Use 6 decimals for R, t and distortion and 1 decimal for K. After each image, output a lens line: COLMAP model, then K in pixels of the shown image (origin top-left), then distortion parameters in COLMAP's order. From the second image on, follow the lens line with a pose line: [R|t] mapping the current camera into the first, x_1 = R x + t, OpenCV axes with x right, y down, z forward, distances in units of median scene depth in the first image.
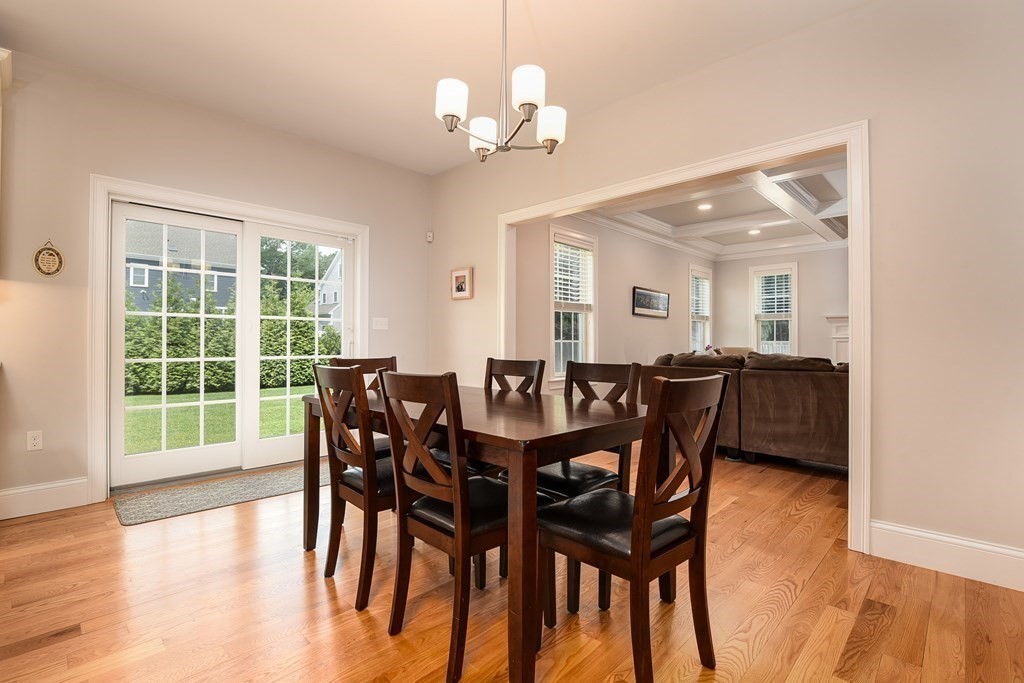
lens RADIAL K [[470.4, 0, 530.7], [0, 470.4, 336.6], [0, 0, 1]] dist [-0.013799, -0.002765]
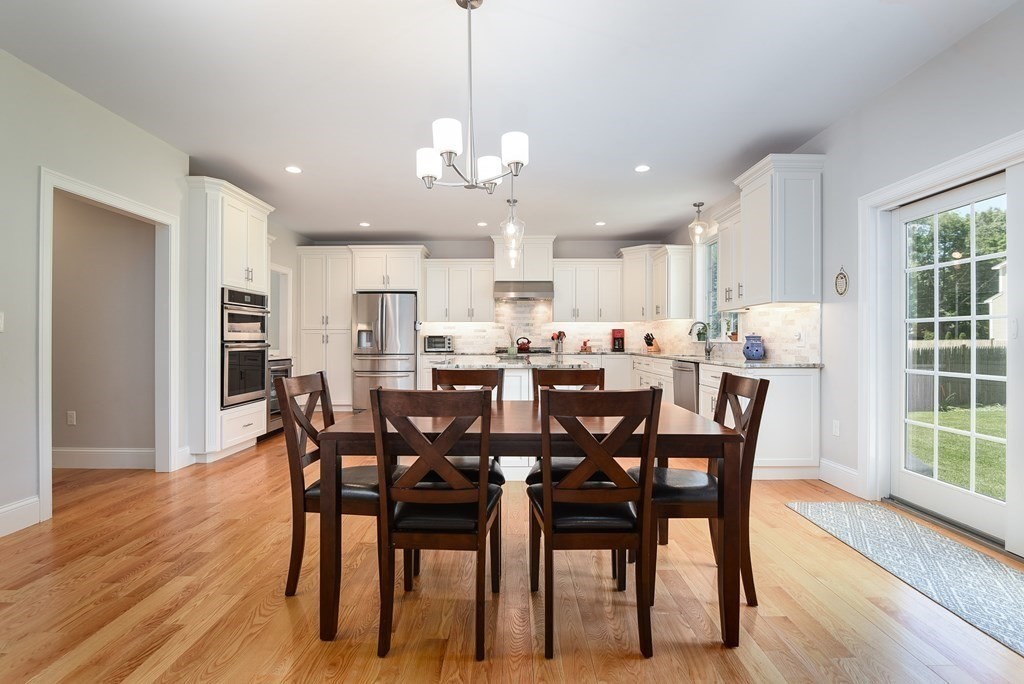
lens RADIAL K [[470.4, 0, 501.9], [0, 470.4, 333.1], [0, 0, 1]] dist [-0.013799, -0.002765]
pose [[-0.750919, -0.012491, -0.660276, 0.366292], [0.006506, 0.999633, -0.026310, -0.004825], [0.660362, -0.024052, -0.750562, 1.087899]]
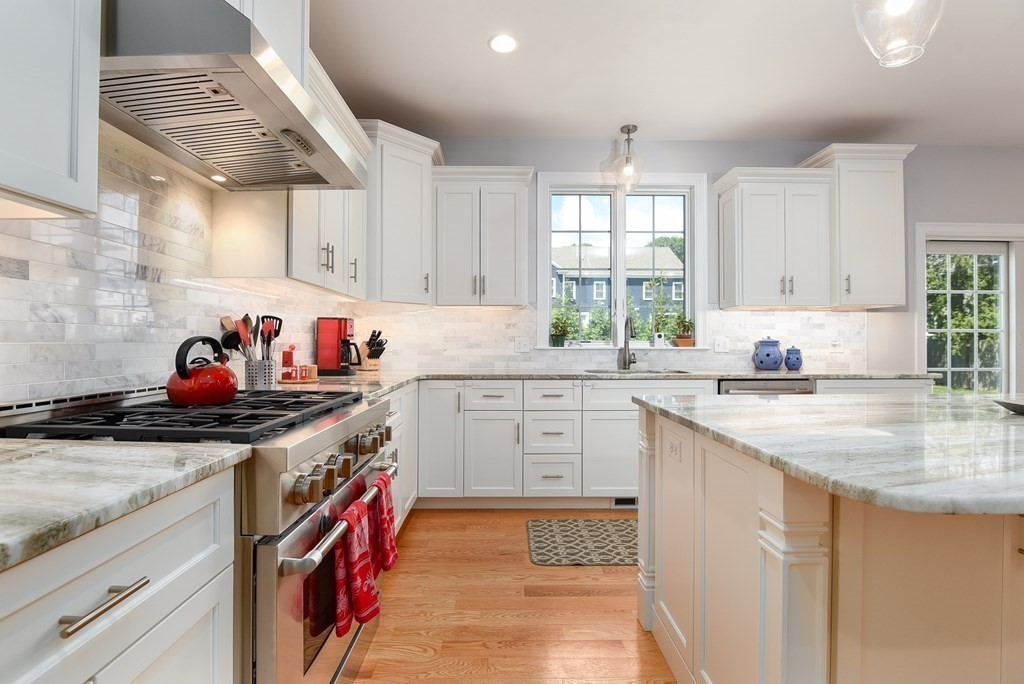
lens RADIAL K [[470.4, 0, 519.8], [0, 470.4, 342.8], [0, 0, 1]] dist [-0.013799, -0.002765]
pose [[0.682890, -0.001740, -0.730519, -0.639442], [0.010102, 0.999924, 0.007062, -0.035064], [0.730452, -0.012203, 0.682855, -0.555150]]
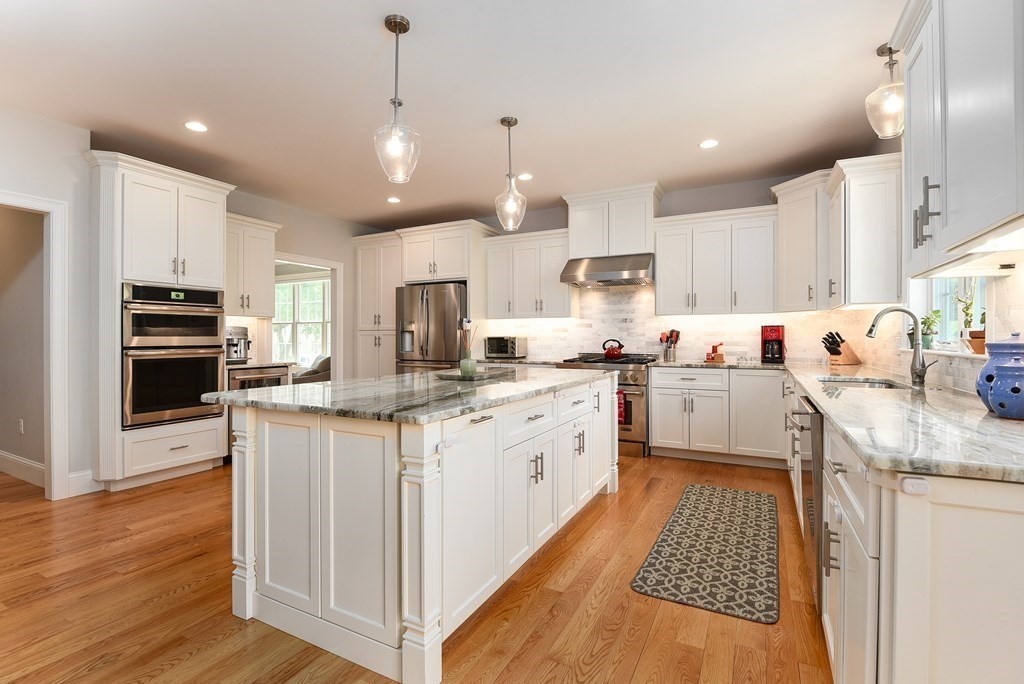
lens RADIAL K [[470.4, 0, 503.2], [0, 470.4, 336.7], [0, 0, 1]] dist [-0.013799, -0.002765]
pose [[-0.968971, -0.002513, -0.247163, -0.448781], [0.001452, 0.999873, -0.015855, -0.027083], [0.247172, -0.015722, -0.968844, 0.868839]]
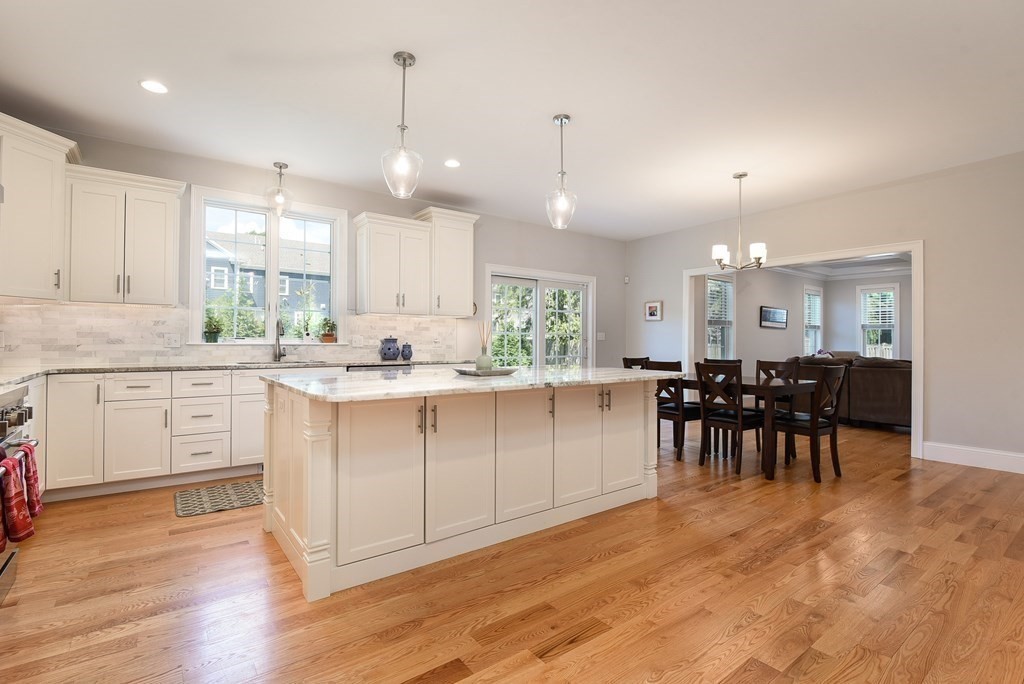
lens RADIAL K [[470.4, 0, 515.0], [0, 470.4, 338.5], [0, 0, 1]] dist [-0.013799, -0.002765]
pose [[0.980937, 0.001372, -0.194319, -0.364572], [-0.000539, 0.999990, 0.004339, -0.033851], [0.194323, -0.004151, 0.980929, -0.785363]]
